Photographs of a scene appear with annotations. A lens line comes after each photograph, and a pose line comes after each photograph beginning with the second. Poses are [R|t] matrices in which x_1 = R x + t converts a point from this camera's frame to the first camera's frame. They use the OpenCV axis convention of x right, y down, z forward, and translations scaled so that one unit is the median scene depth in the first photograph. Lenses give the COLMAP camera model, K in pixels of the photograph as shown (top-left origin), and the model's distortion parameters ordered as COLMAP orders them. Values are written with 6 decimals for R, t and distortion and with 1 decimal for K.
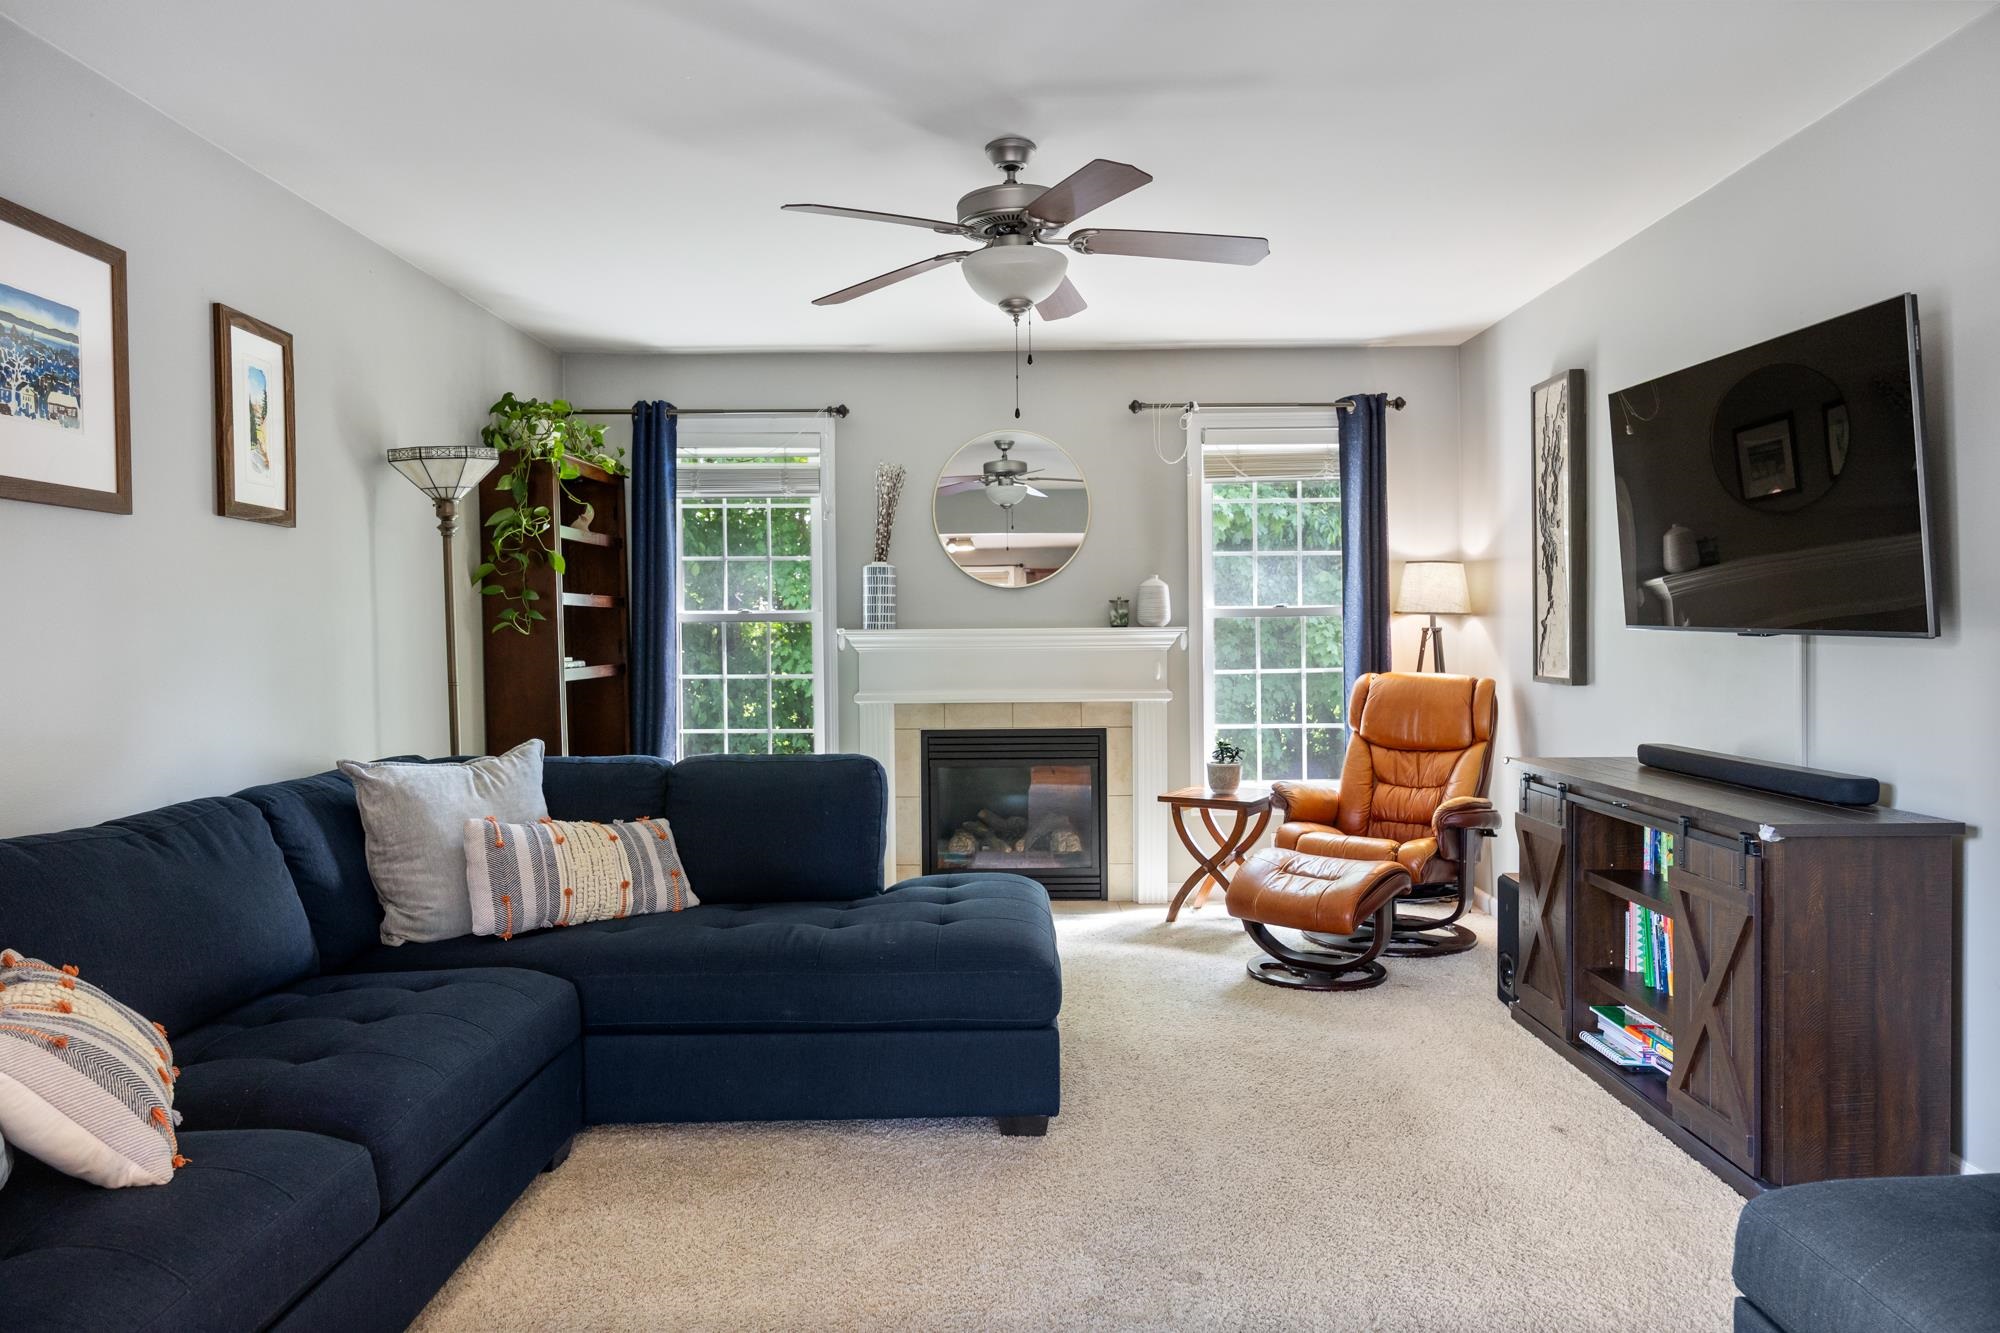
lens RADIAL K [[1346.3, 0, 1002.6], [0, 1346.3, 661.4], [0, 0, 1]] dist [0.003484, 0.000441]
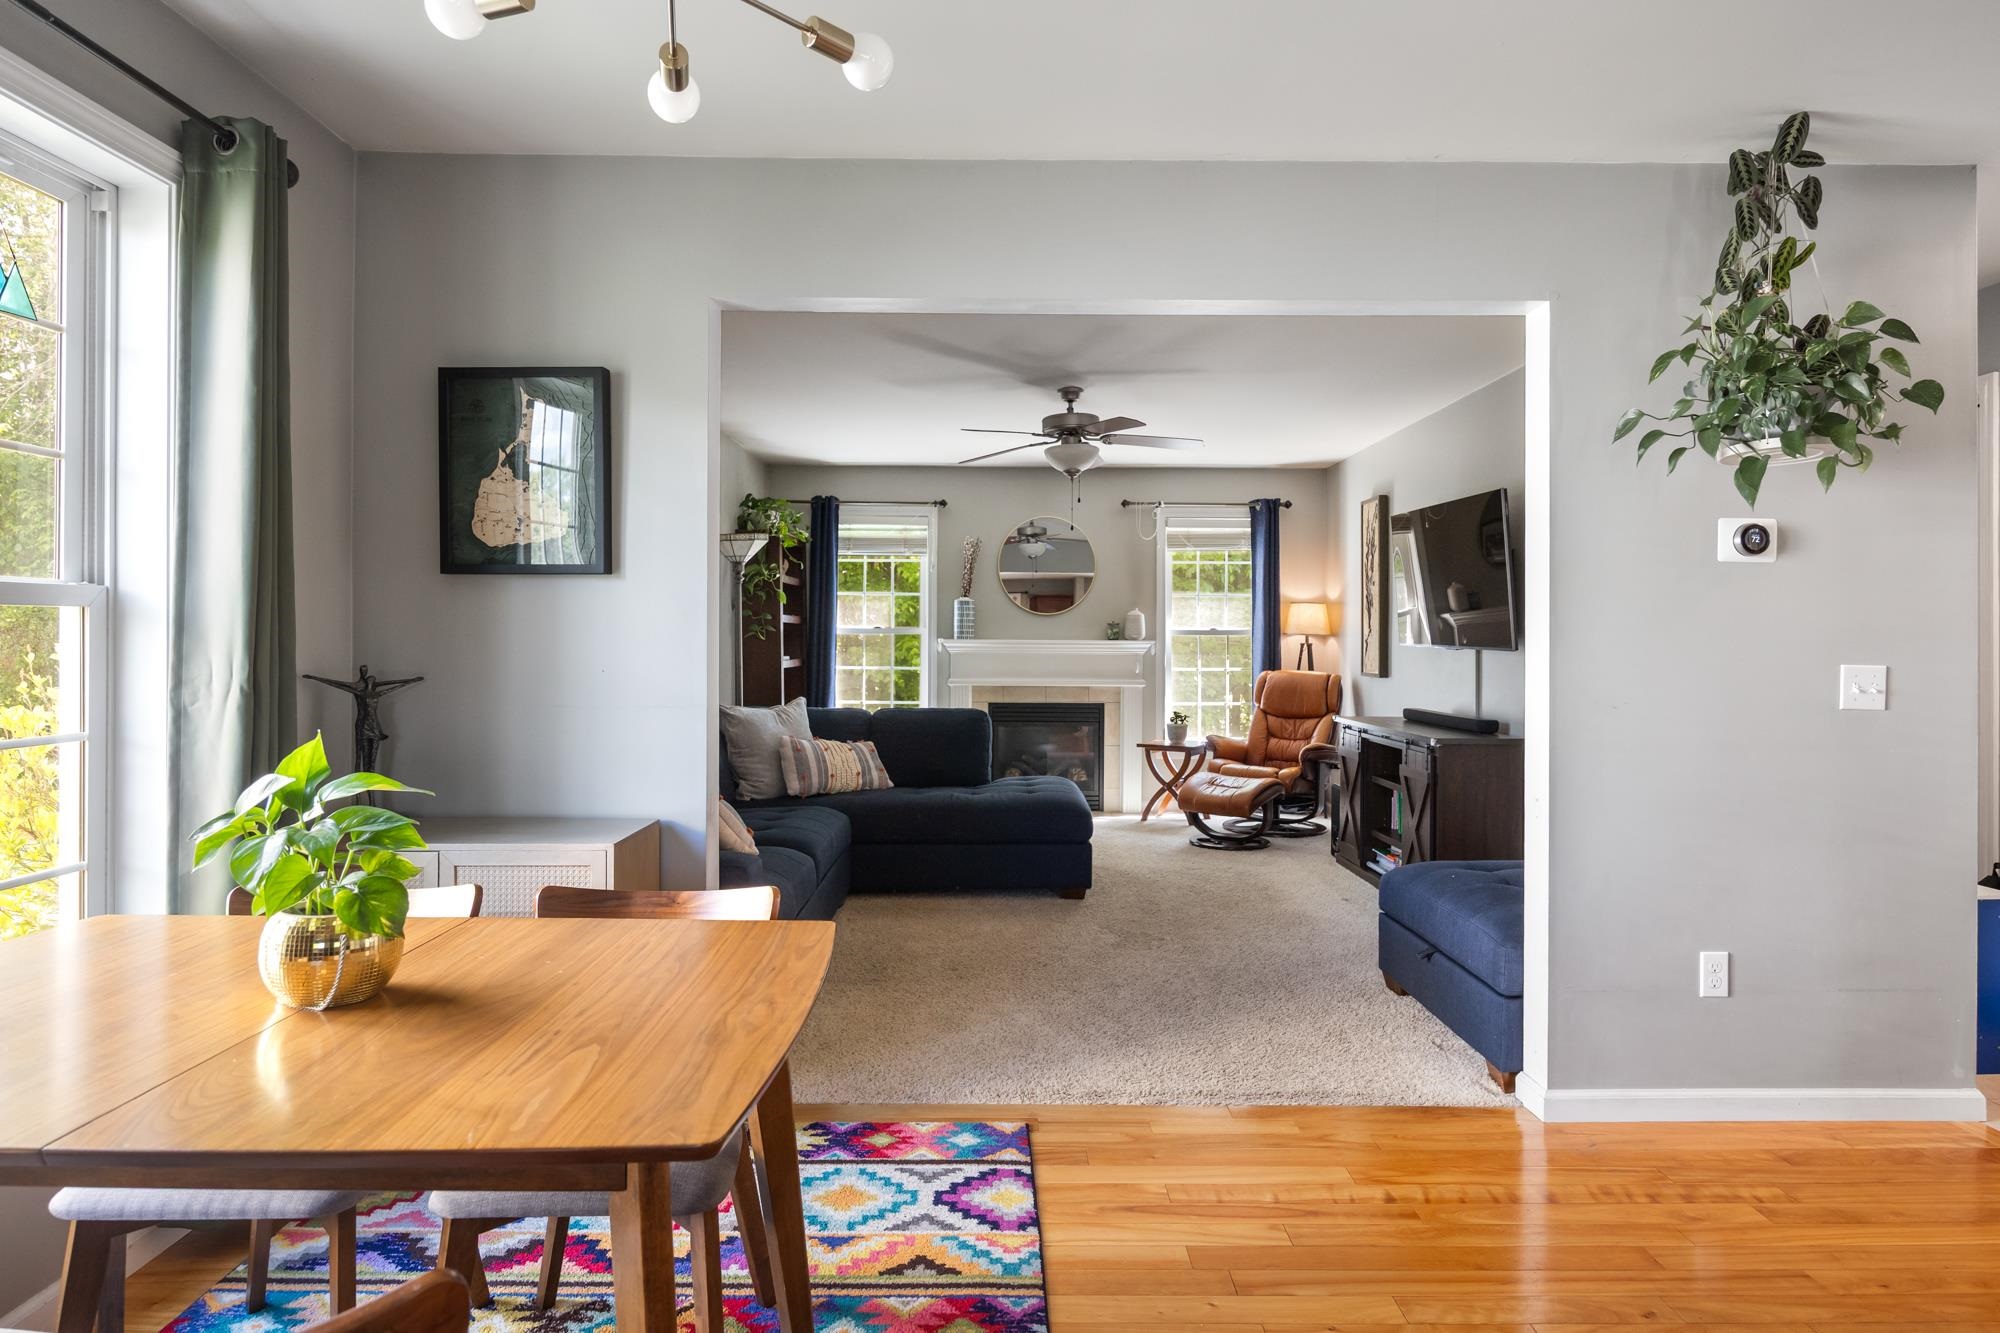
lens RADIAL K [[1146.7, 0, 999.6], [0, 1146.7, 655.9], [0, 0, 1]] dist [-0.001431, -0.000010]
pose [[0.999880, 0.013755, 0.007171, -0.062634], [-0.013686, 0.999860, -0.009622, 0.009217], [-0.007302, 0.009523, 0.999928, -0.392898]]
